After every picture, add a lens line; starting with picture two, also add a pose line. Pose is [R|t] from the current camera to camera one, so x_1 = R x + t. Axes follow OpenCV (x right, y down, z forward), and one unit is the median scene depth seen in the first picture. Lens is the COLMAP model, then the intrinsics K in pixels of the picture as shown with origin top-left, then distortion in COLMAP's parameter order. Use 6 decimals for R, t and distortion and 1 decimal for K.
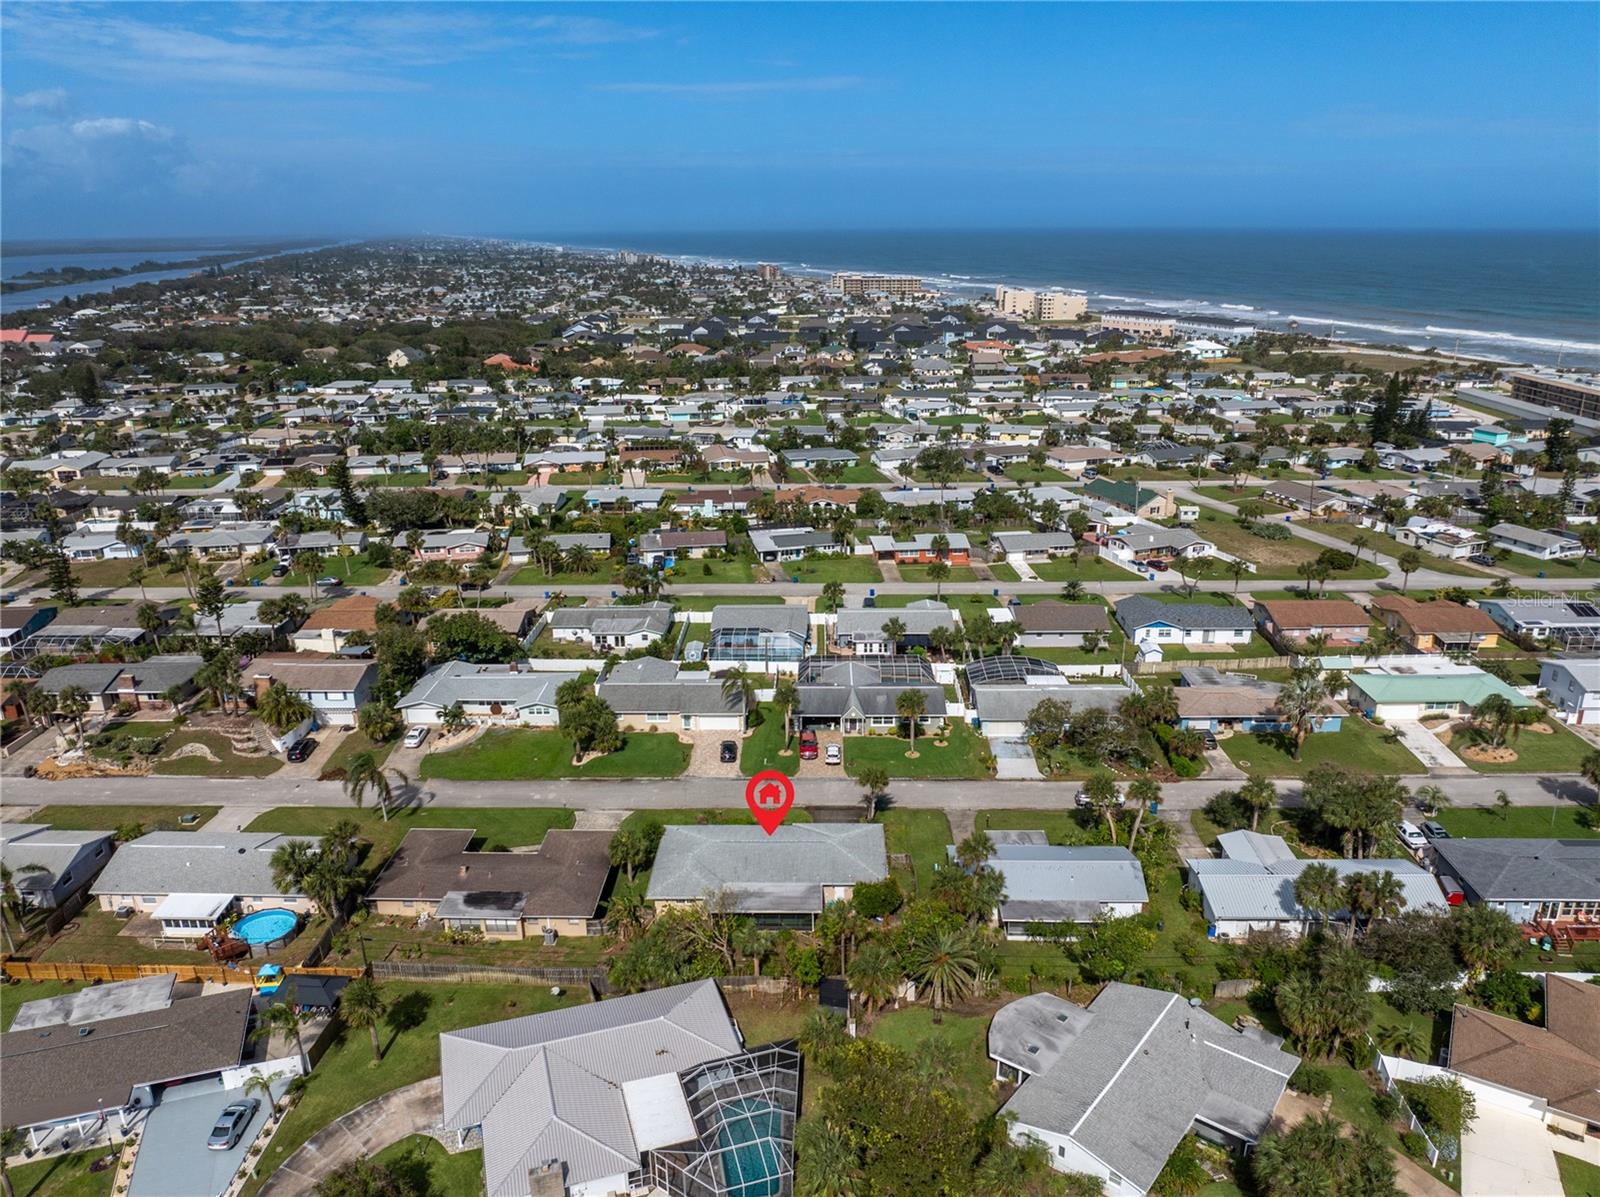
lens RADIAL K [[1127.6, 0, 810.4], [0, 1127.6, 590.4], [0, 0, 1]] dist [-0.023455, -0.023014]
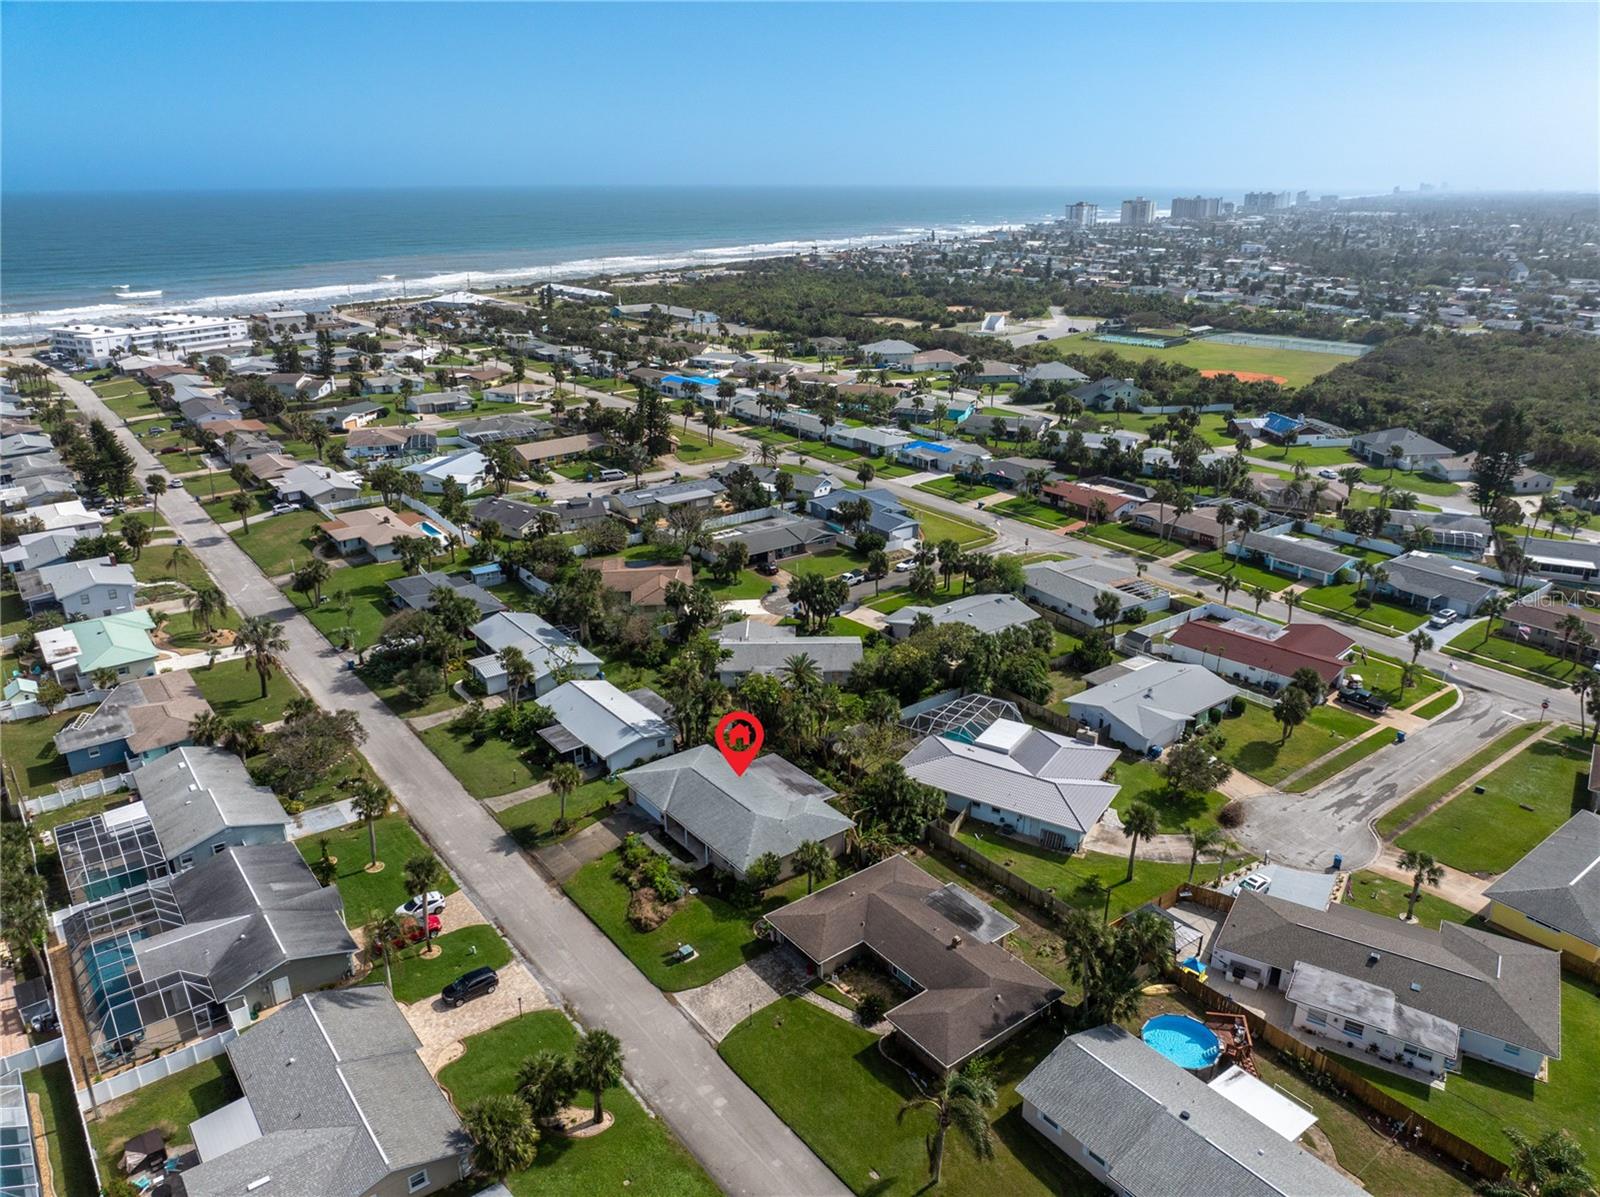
lens RADIAL K [[1127.6, 0, 810.4], [0, 1127.6, 590.4], [0, 0, 1]] dist [-0.023455, -0.023014]
pose [[-0.628744, -0.259267, 0.733118, -0.428761], [0.245074, 0.828666, 0.503241, -0.227995], [-0.737984, 0.496078, -0.457479, 0.726977]]
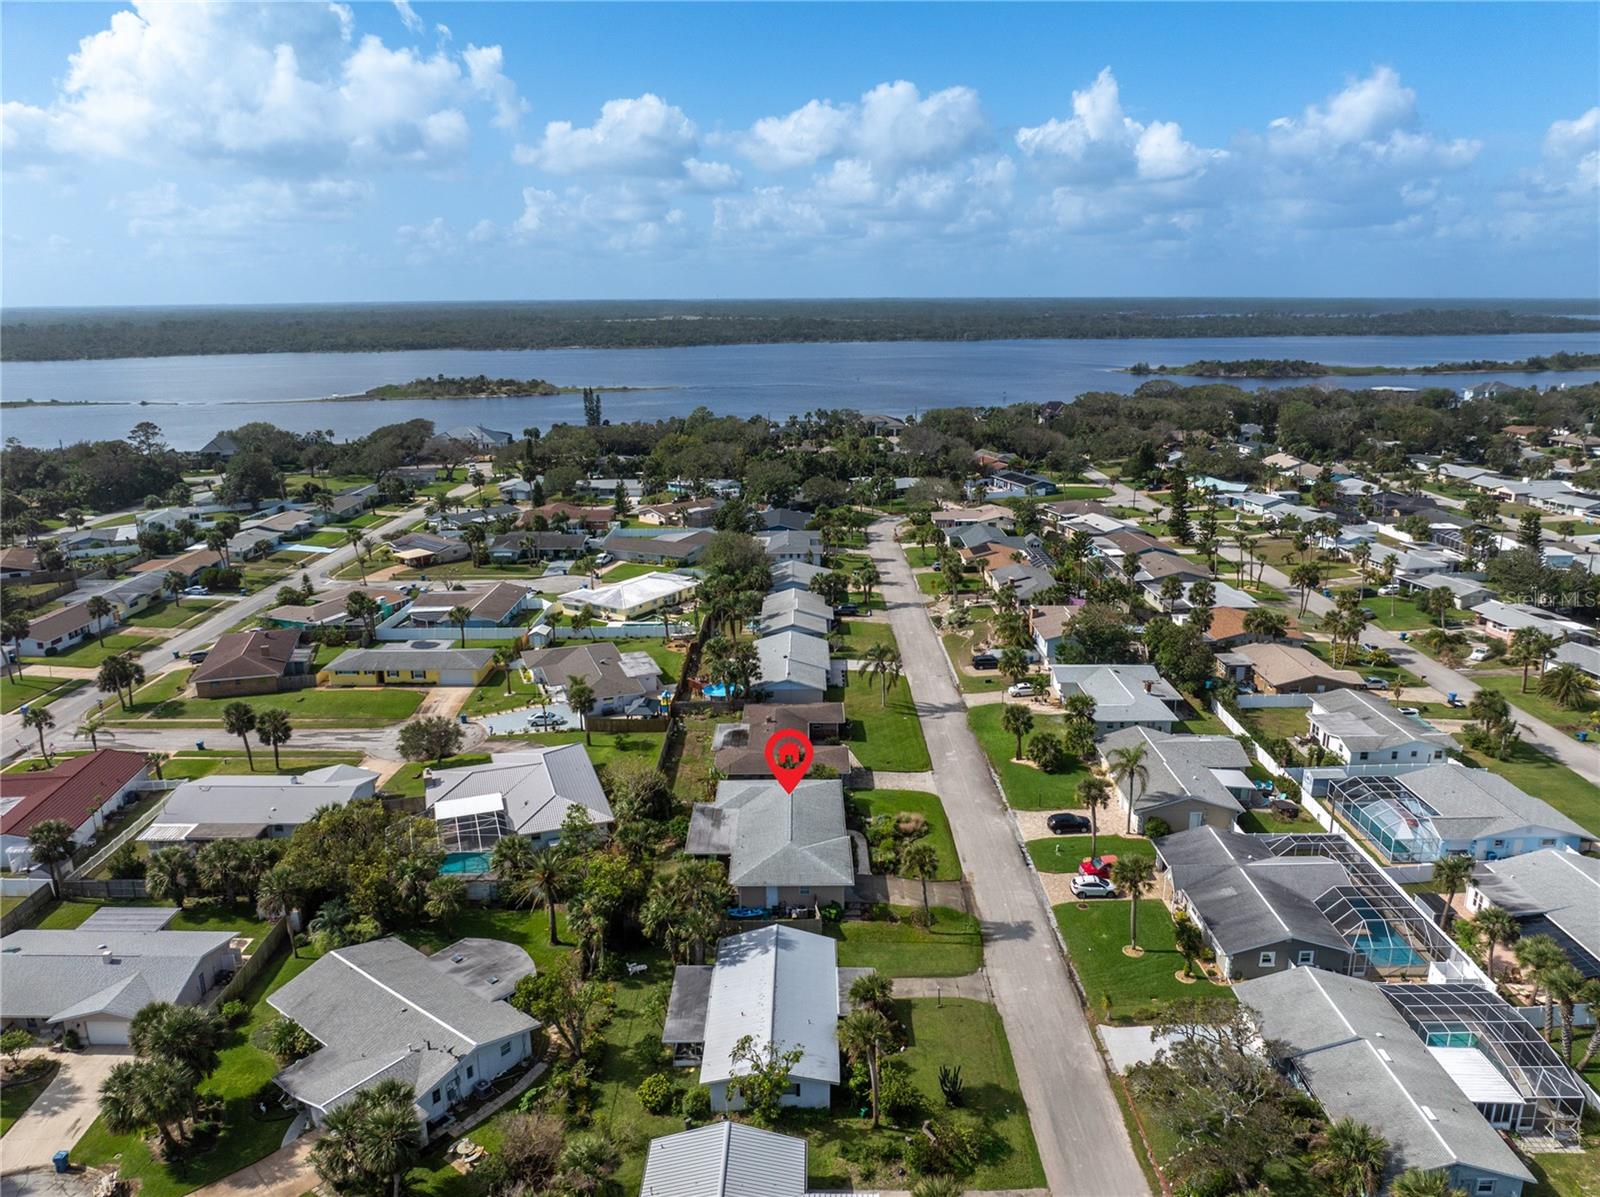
lens RADIAL K [[1120.8, 0, 800.0], [0, 1120.8, 598.5], [0, 0, 1]] dist [-0.037124, 0.009906]
pose [[0.015110, 0.265305, -0.964046, 0.481670], [-0.302962, 0.920047, 0.248448, -0.112168], [0.952883, 0.288315, 0.094279, 0.475561]]
